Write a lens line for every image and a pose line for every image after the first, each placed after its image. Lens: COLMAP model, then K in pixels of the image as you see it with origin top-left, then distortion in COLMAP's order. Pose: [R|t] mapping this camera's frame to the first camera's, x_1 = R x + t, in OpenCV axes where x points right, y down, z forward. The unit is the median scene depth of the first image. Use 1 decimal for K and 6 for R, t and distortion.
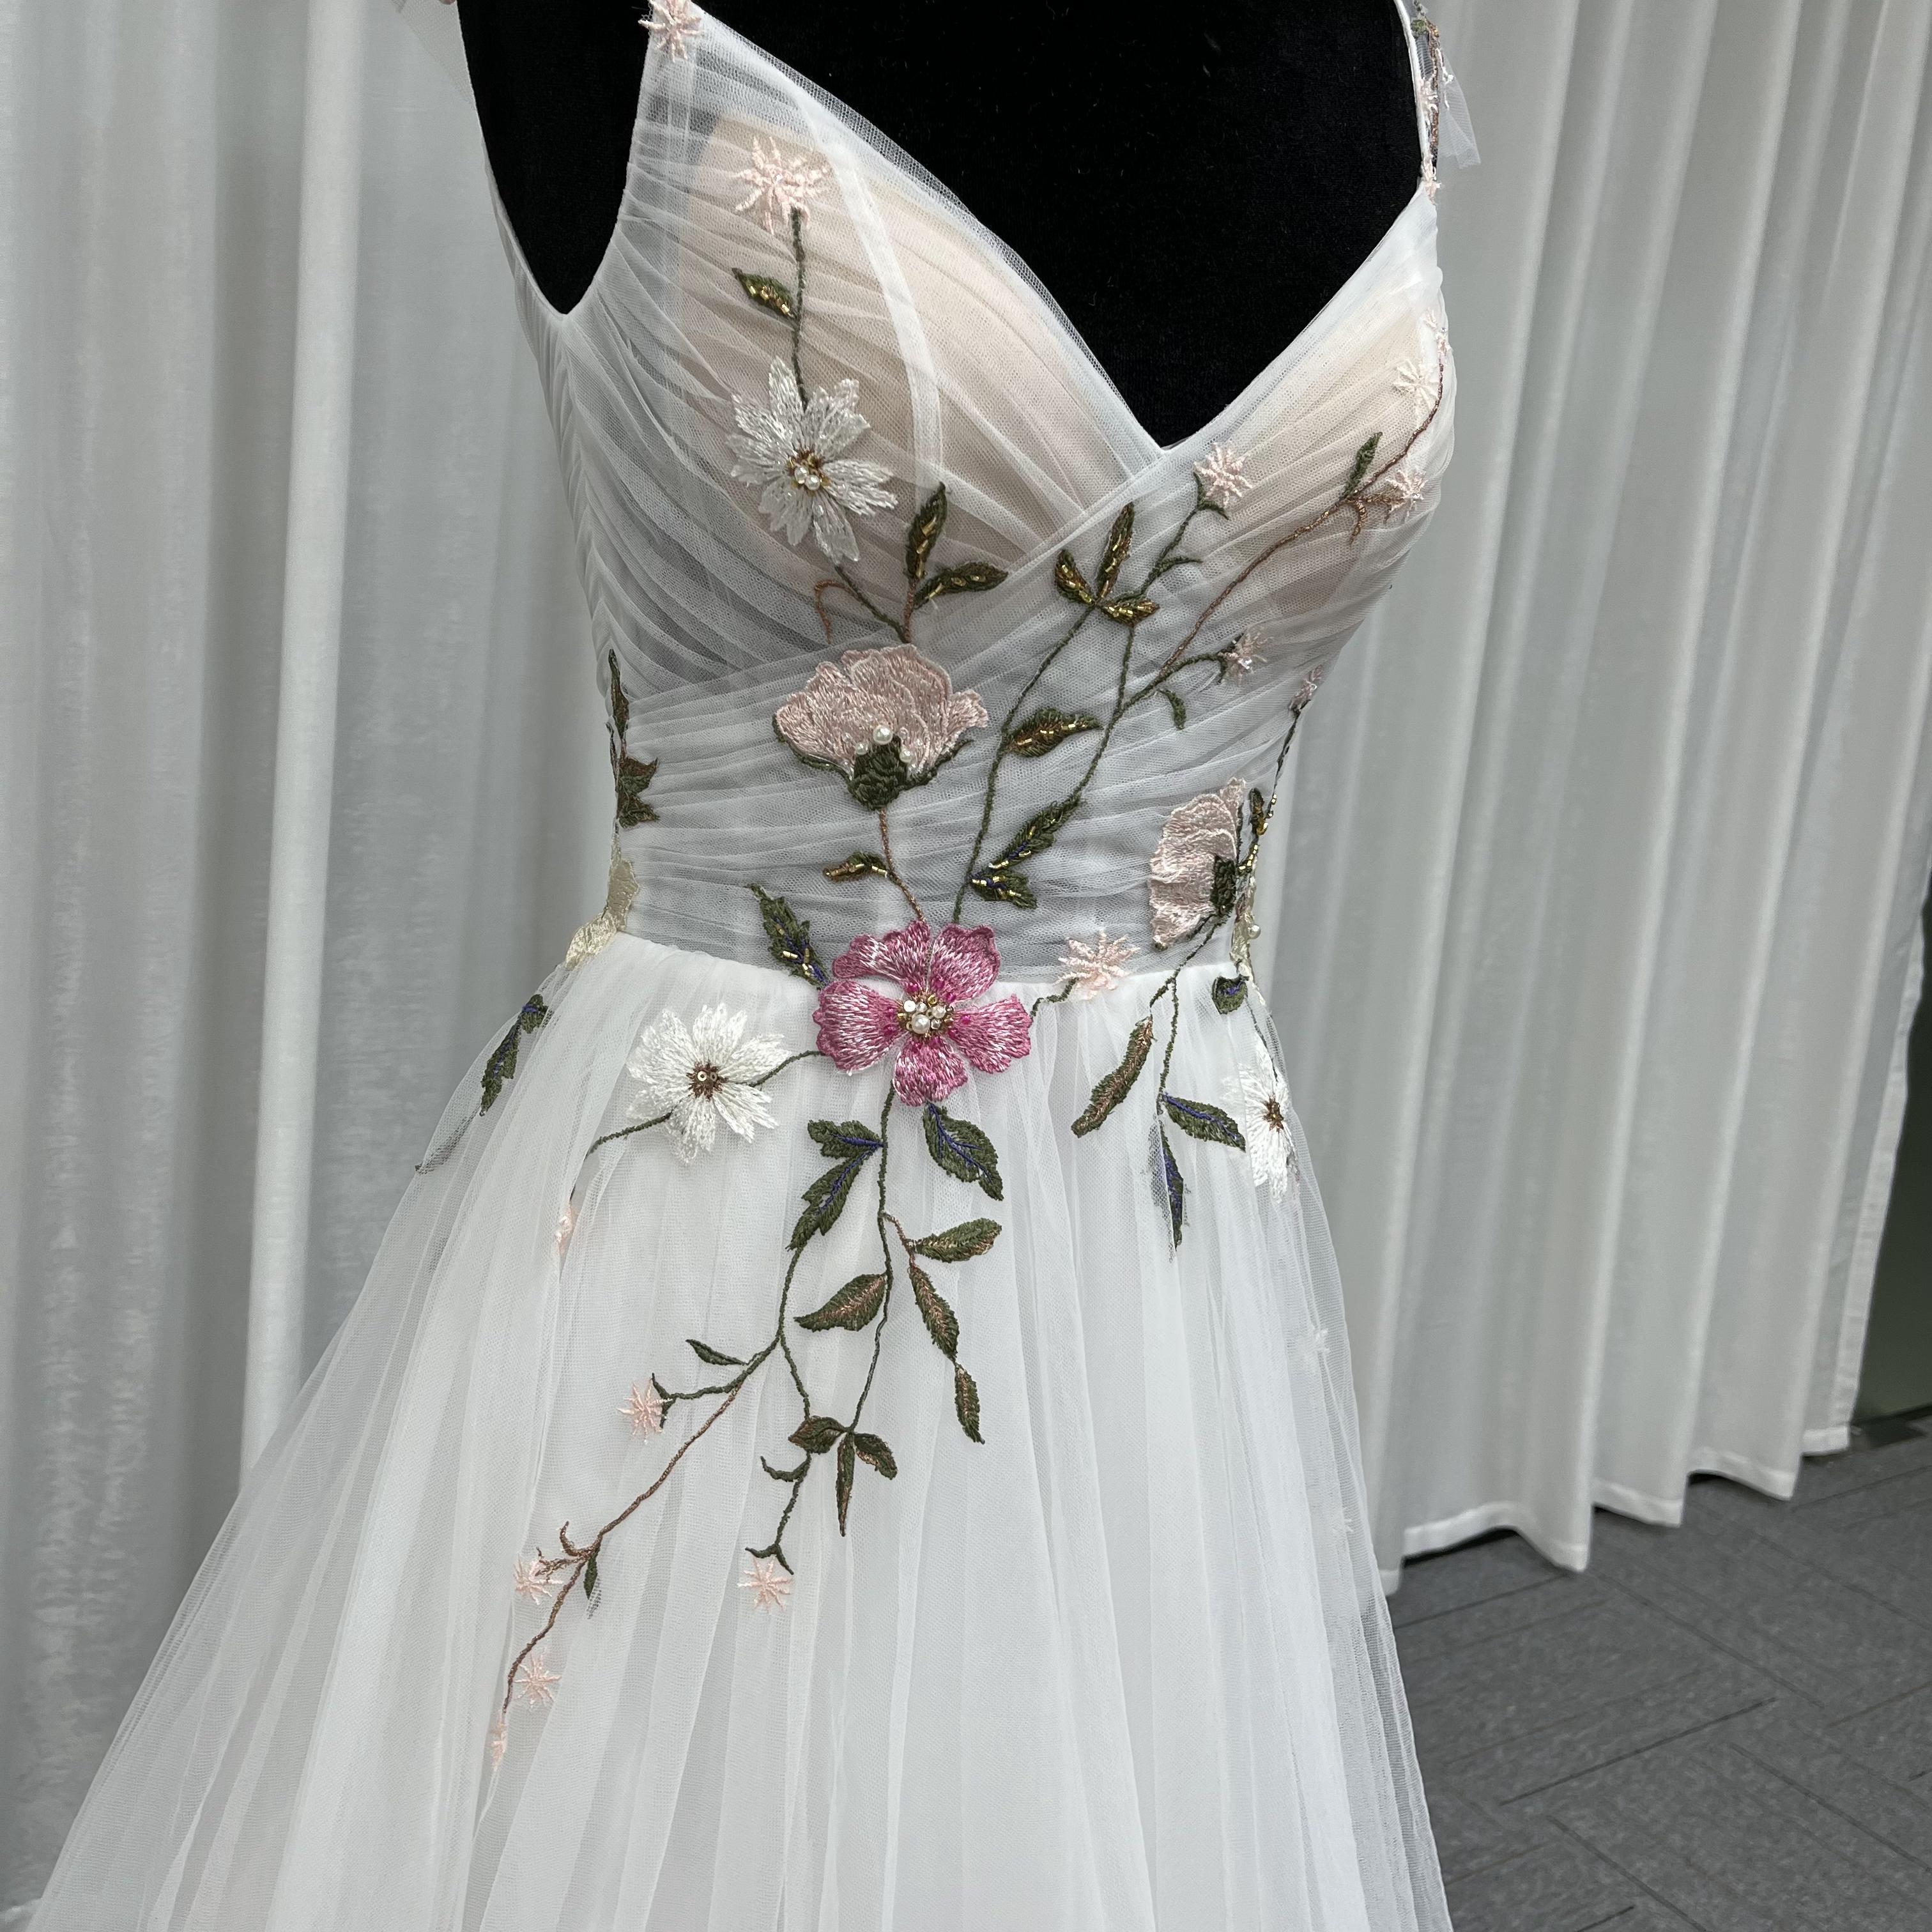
lens RADIAL K [[1966.5, 0, 957.5], [0, 1966.5, 1043.2], [0, 0, 1]] dist [0.026770, 0.000000]
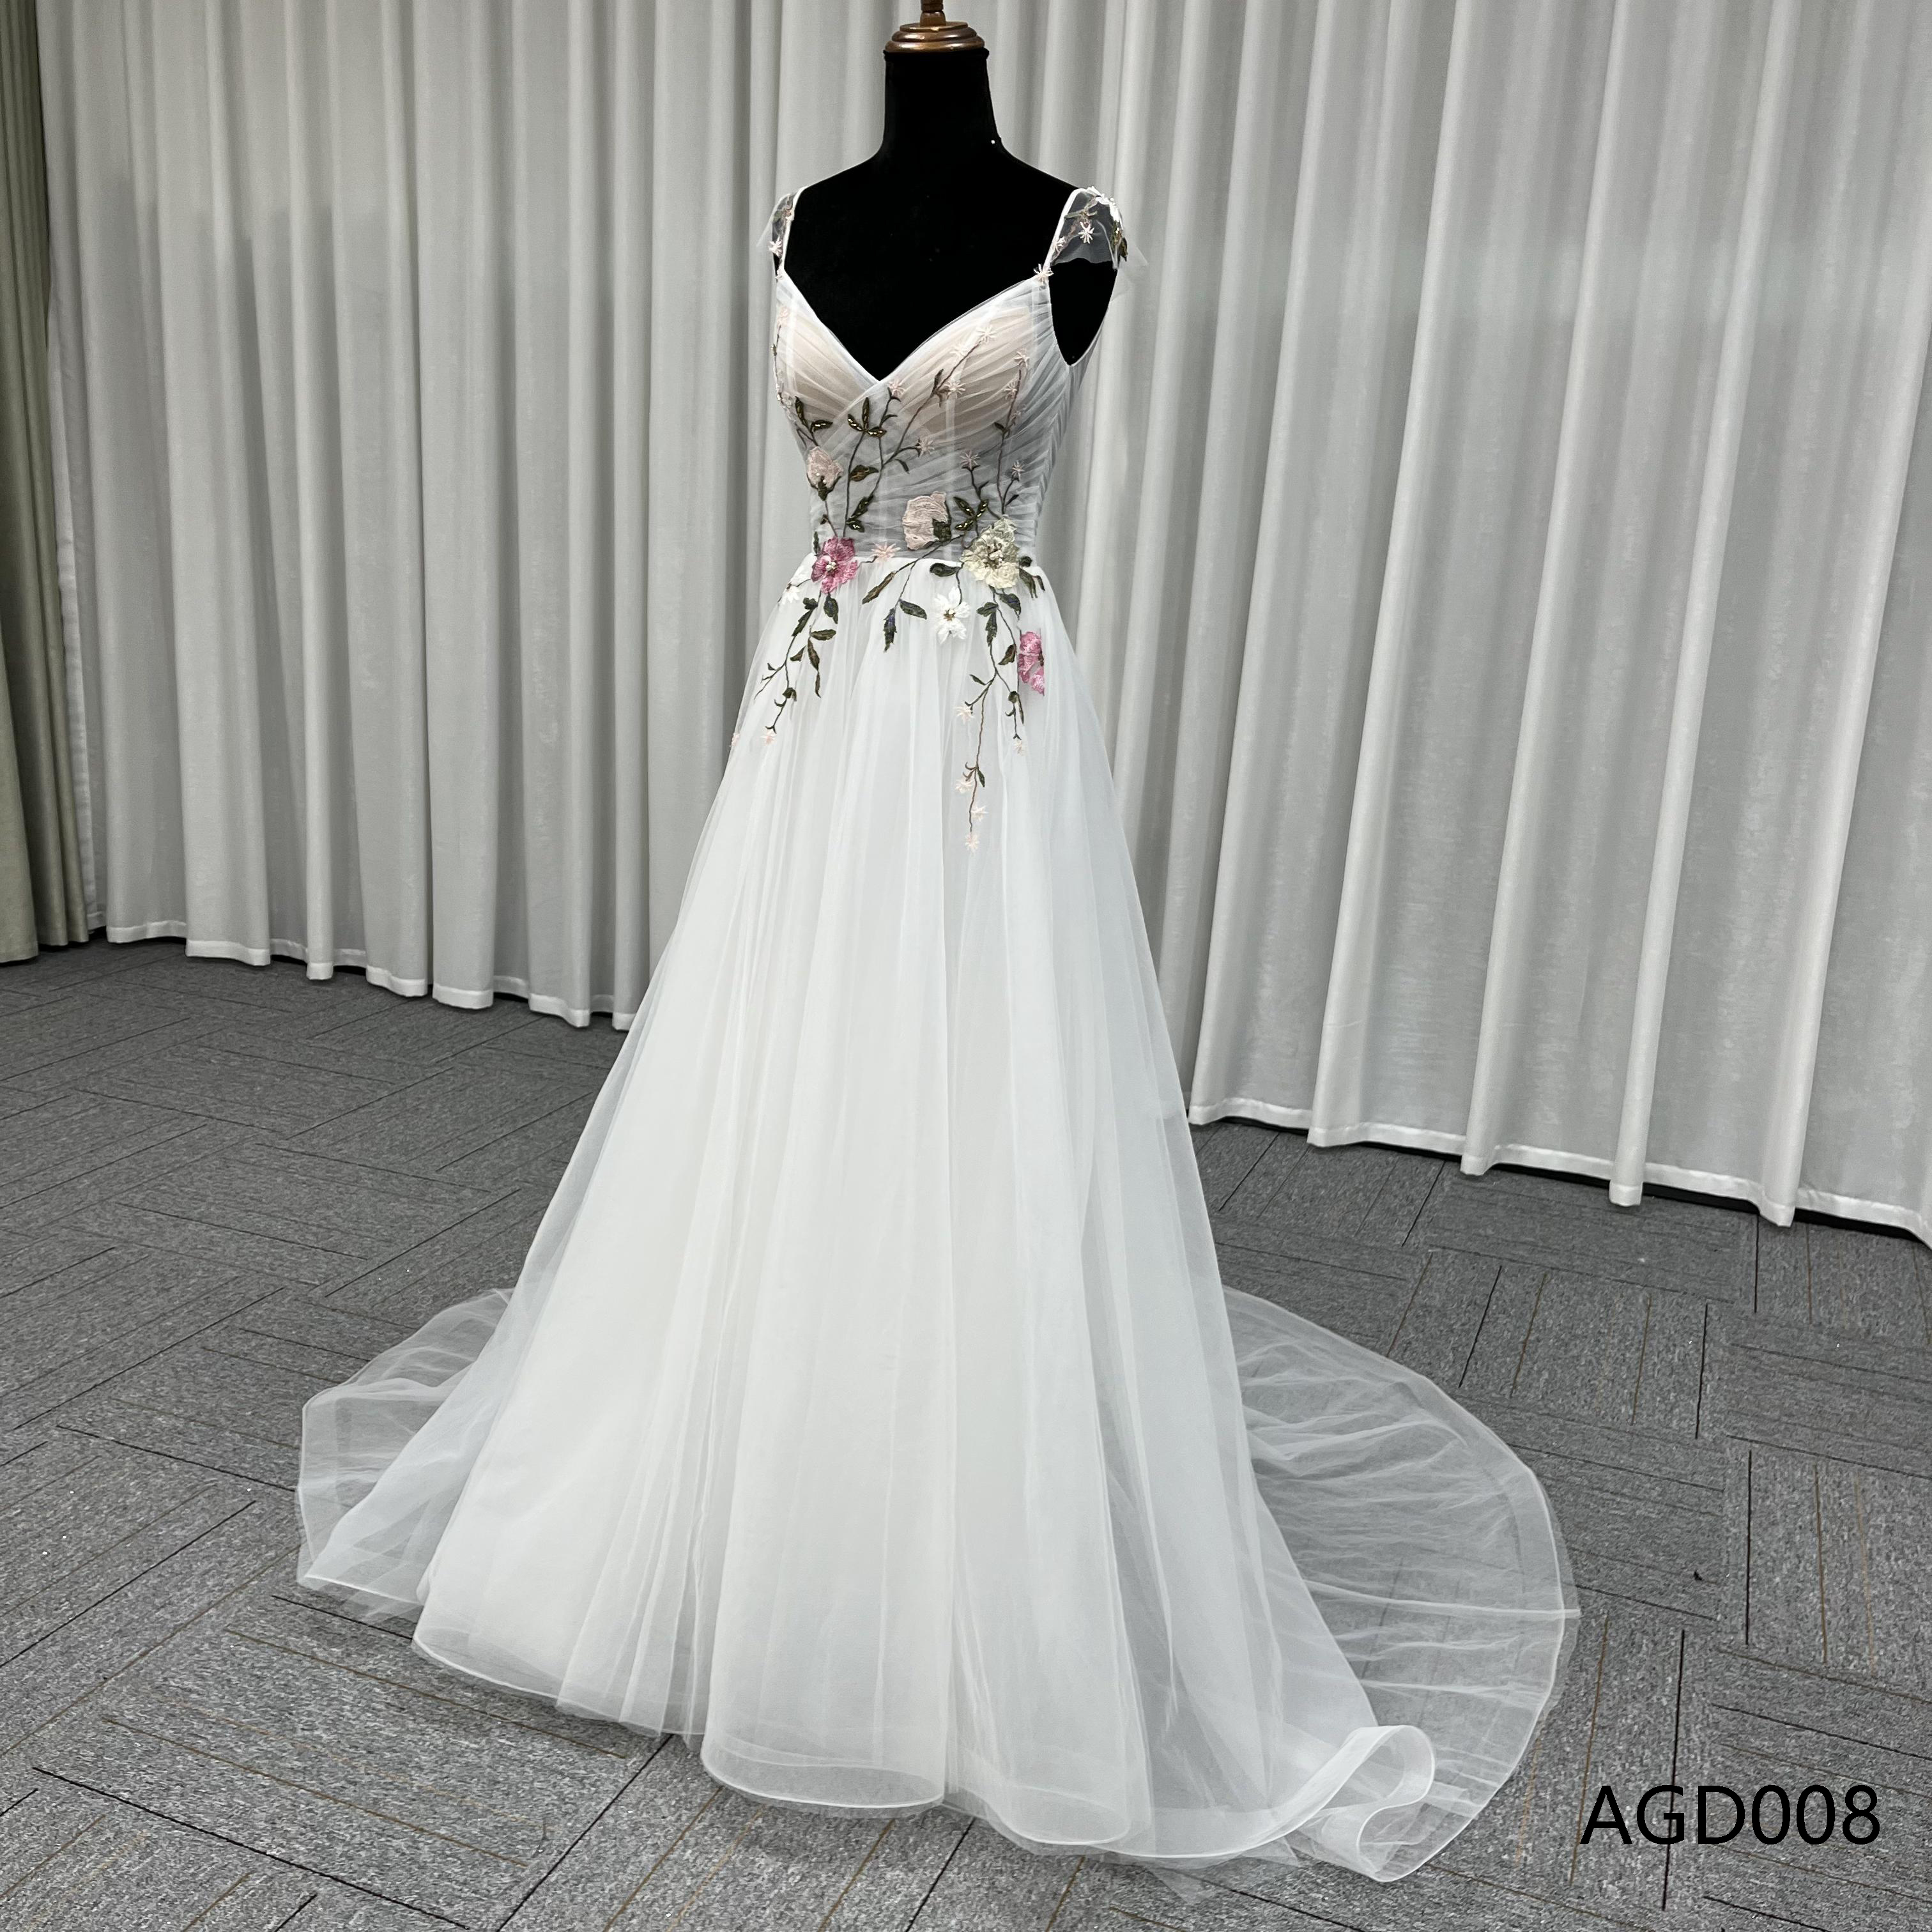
lens RADIAL K [[1966.5, 0, 985.7], [0, 1966.5, 982.5], [0, 0, 1]] dist [0.026770, 0.000000]
pose [[0.657906, 0.134964, -0.740908, 2.621957], [-0.166385, 0.985549, 0.031783, 0.512957], [0.734491, 0.102366, 0.670854, -0.893434]]
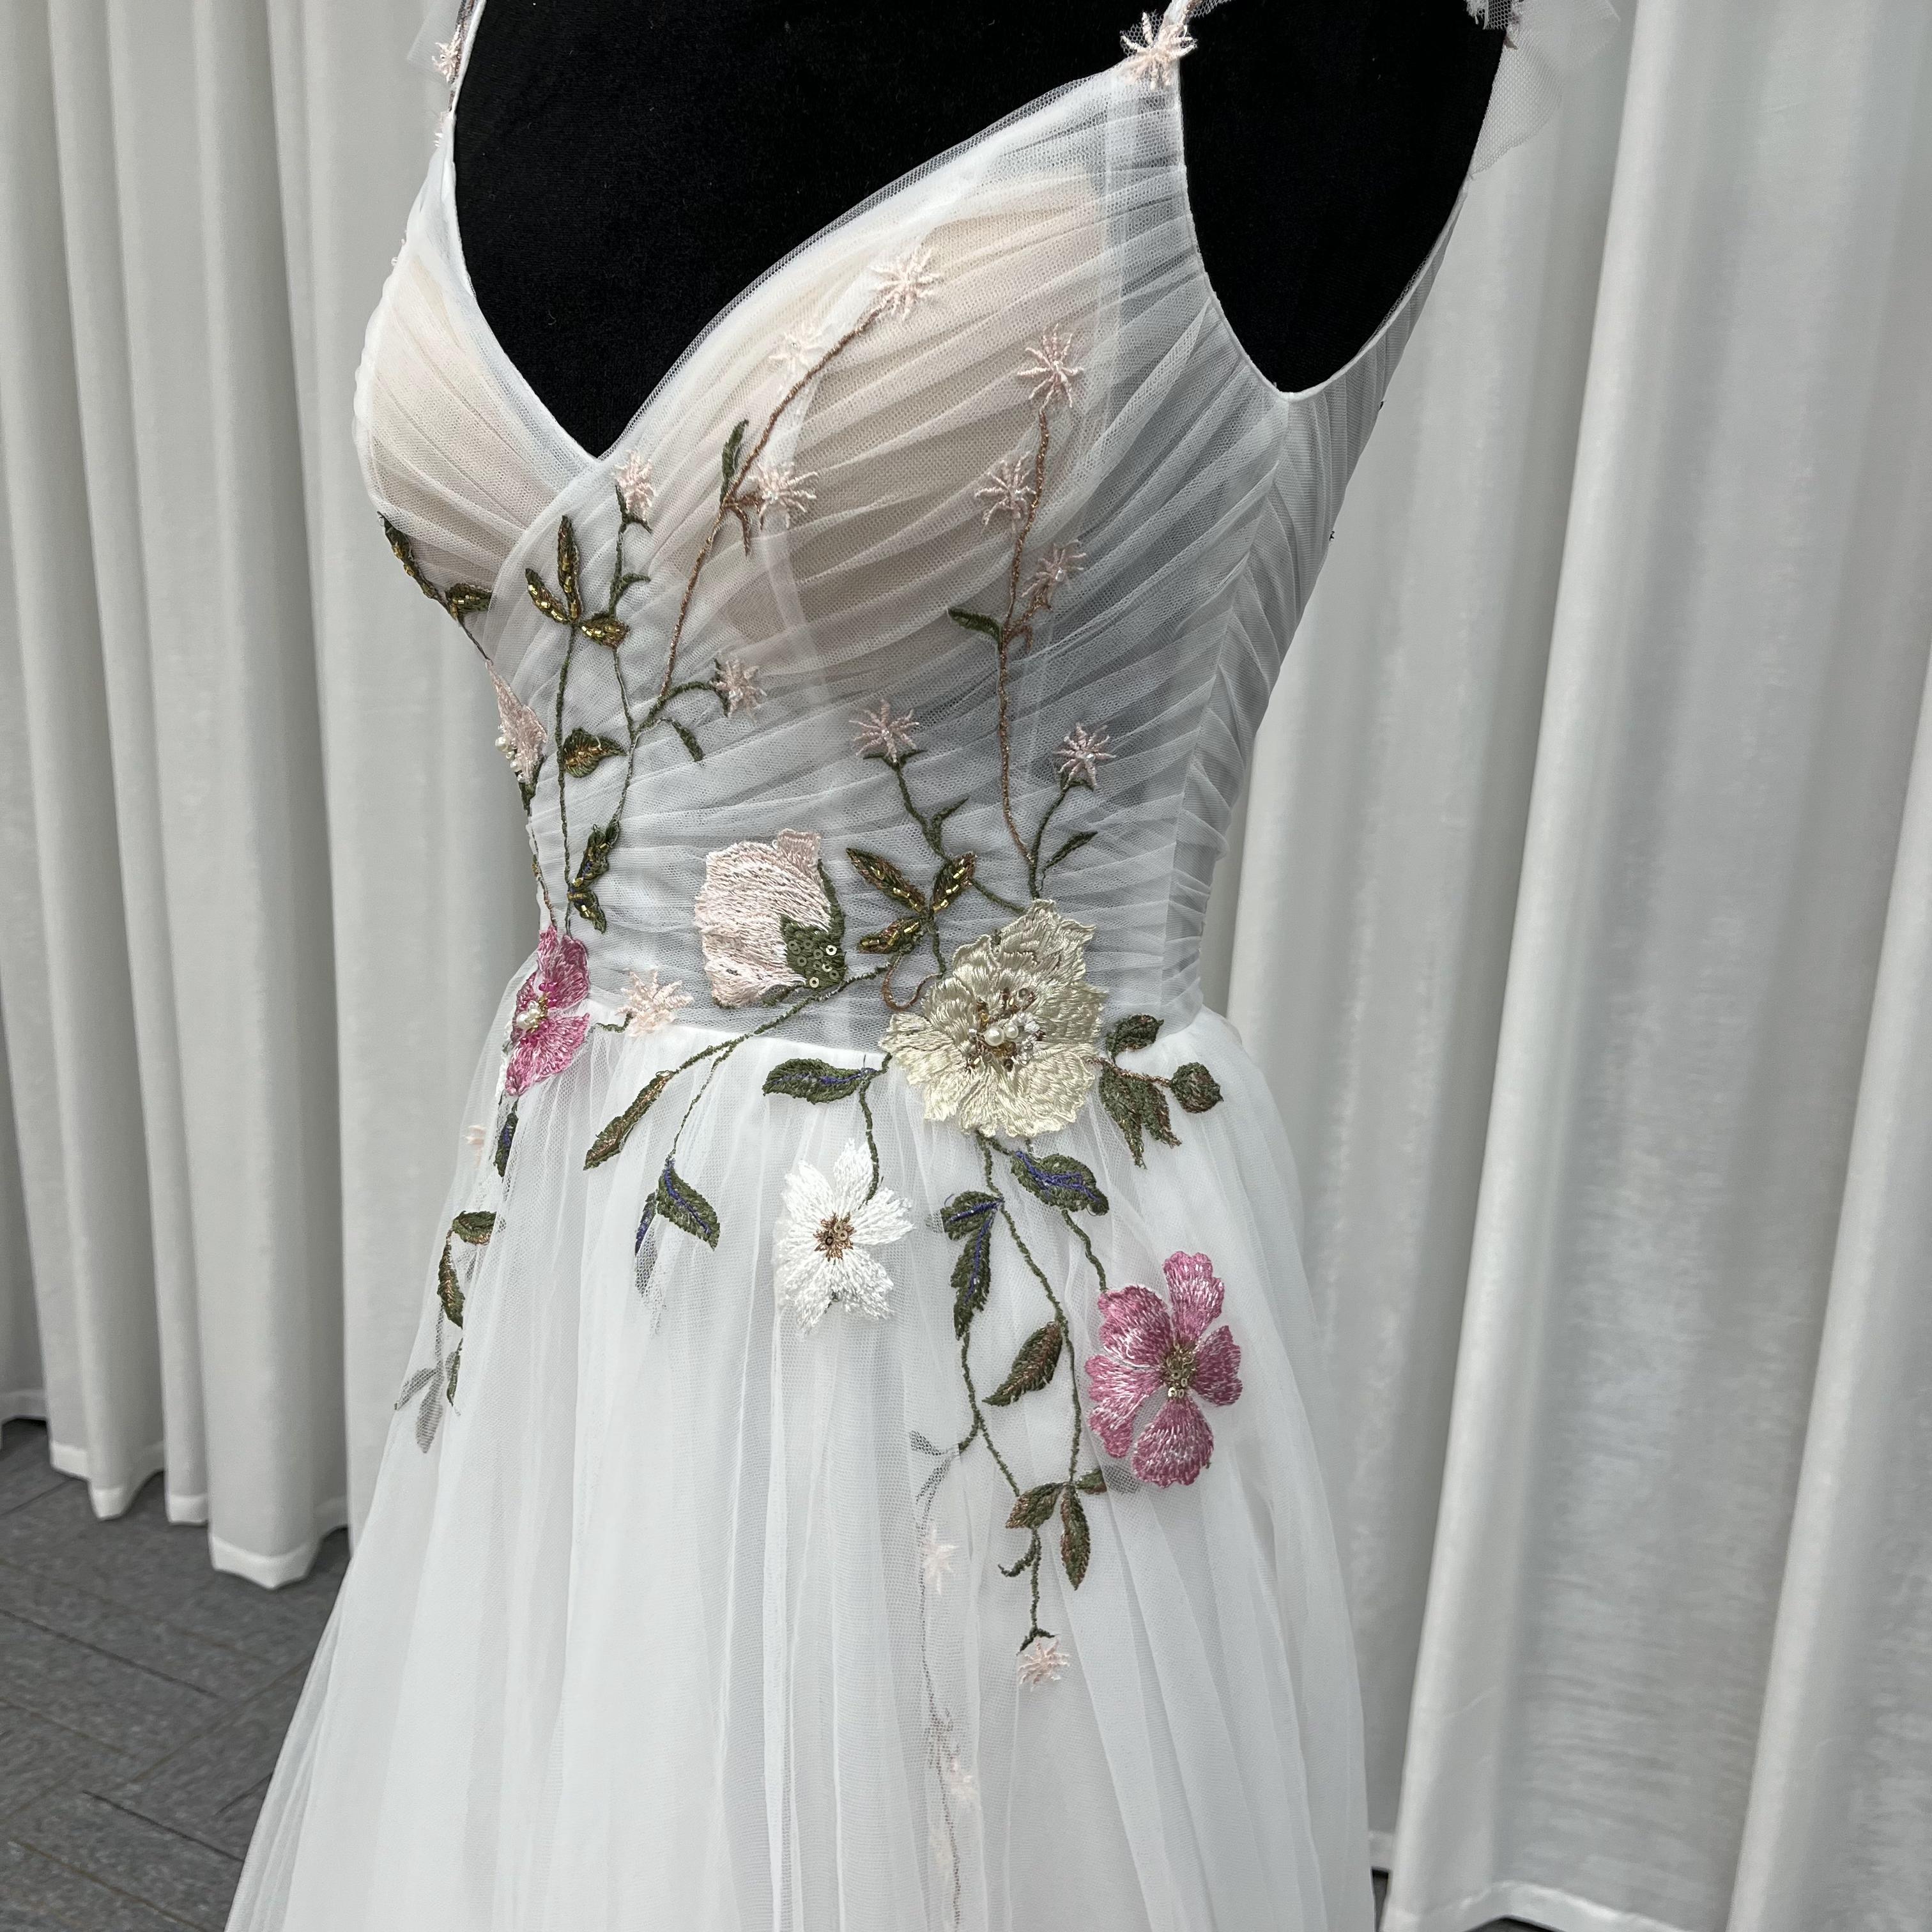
lens RADIAL K [[1966.5, 0, 983.9], [0, 1966.5, 984.5], [0, 0, 1]] dist [0.026770, 0.000000]
pose [[0.411406, 0.168040, -0.895828, 1.019557], [-0.214084, 0.973177, 0.084232, -0.169473], [0.885953, 0.157130, 0.436345, 0.758665]]
